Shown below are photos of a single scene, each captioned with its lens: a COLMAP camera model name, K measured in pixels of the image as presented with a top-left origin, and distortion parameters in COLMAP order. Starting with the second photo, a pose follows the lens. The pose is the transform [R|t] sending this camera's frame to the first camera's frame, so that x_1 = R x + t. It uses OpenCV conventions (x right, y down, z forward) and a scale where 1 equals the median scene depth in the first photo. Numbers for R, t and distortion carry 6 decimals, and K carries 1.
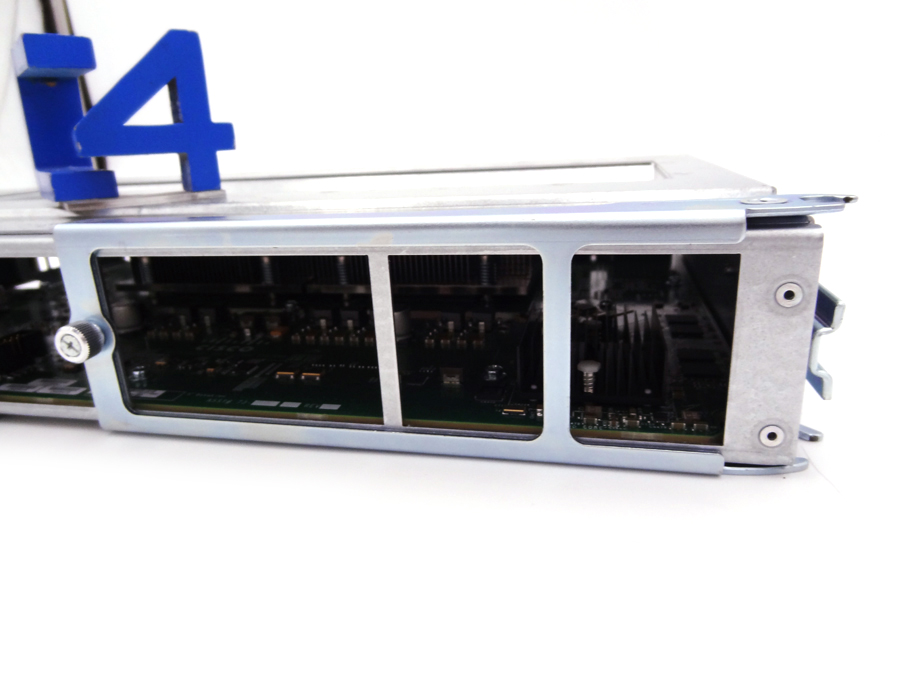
lens RADIAL K [[608.6, 0, 453.2], [0, 608.6, 355.4], [0, 0, 1]] dist [-0.003403, -0.001111]
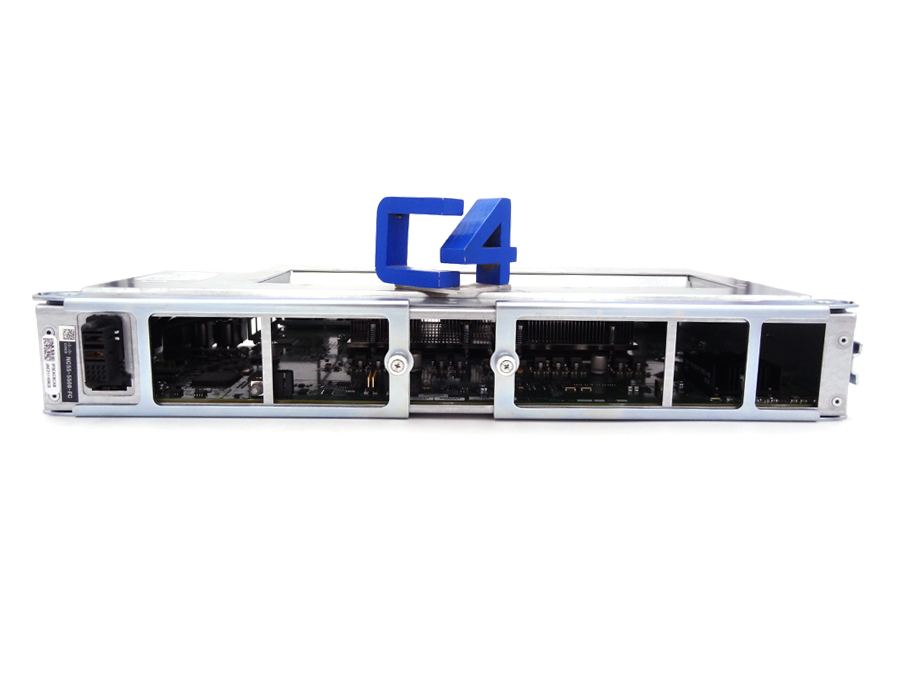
lens RADIAL K [[624.7, 0, 450.0], [0, 624.7, 337.5], [0, 0, 1]] dist [0.002581, -0.000238]
pose [[0.966715, 0.013027, 0.255523, -1.463100], [0.027653, 0.987533, -0.154964, 0.212548], [-0.254356, 0.156872, 0.954303, -0.904013]]
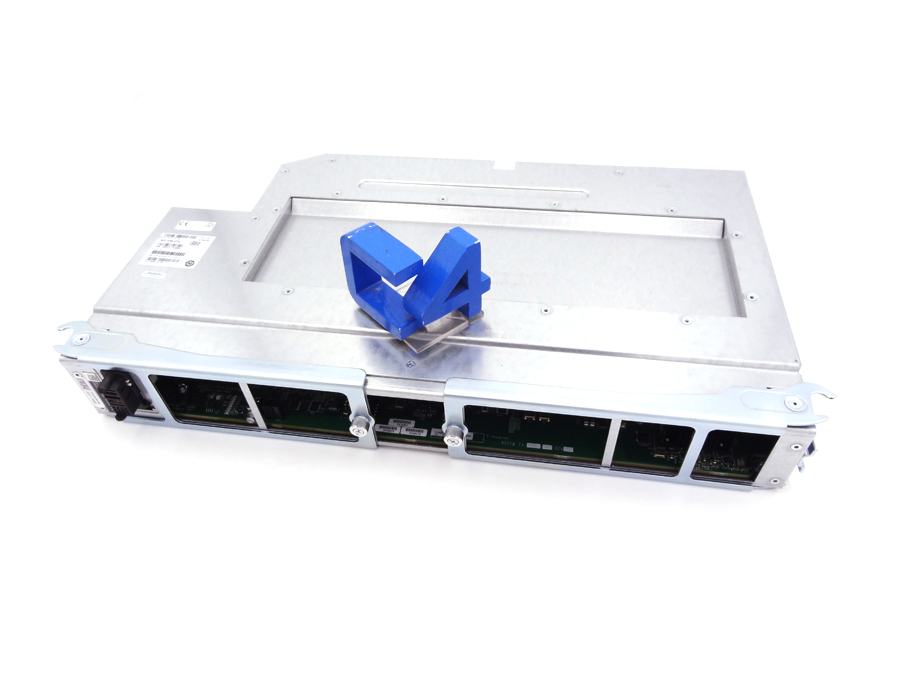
lens RADIAL K [[624.7, 0, 450.0], [0, 624.7, 337.5], [0, 0, 1]] dist [0.002581, -0.000238]
pose [[0.997777, -0.052426, 0.041139, -0.801647], [0.026687, 0.880014, 0.474197, -1.517691], [-0.061063, -0.472045, 0.879457, -0.795580]]
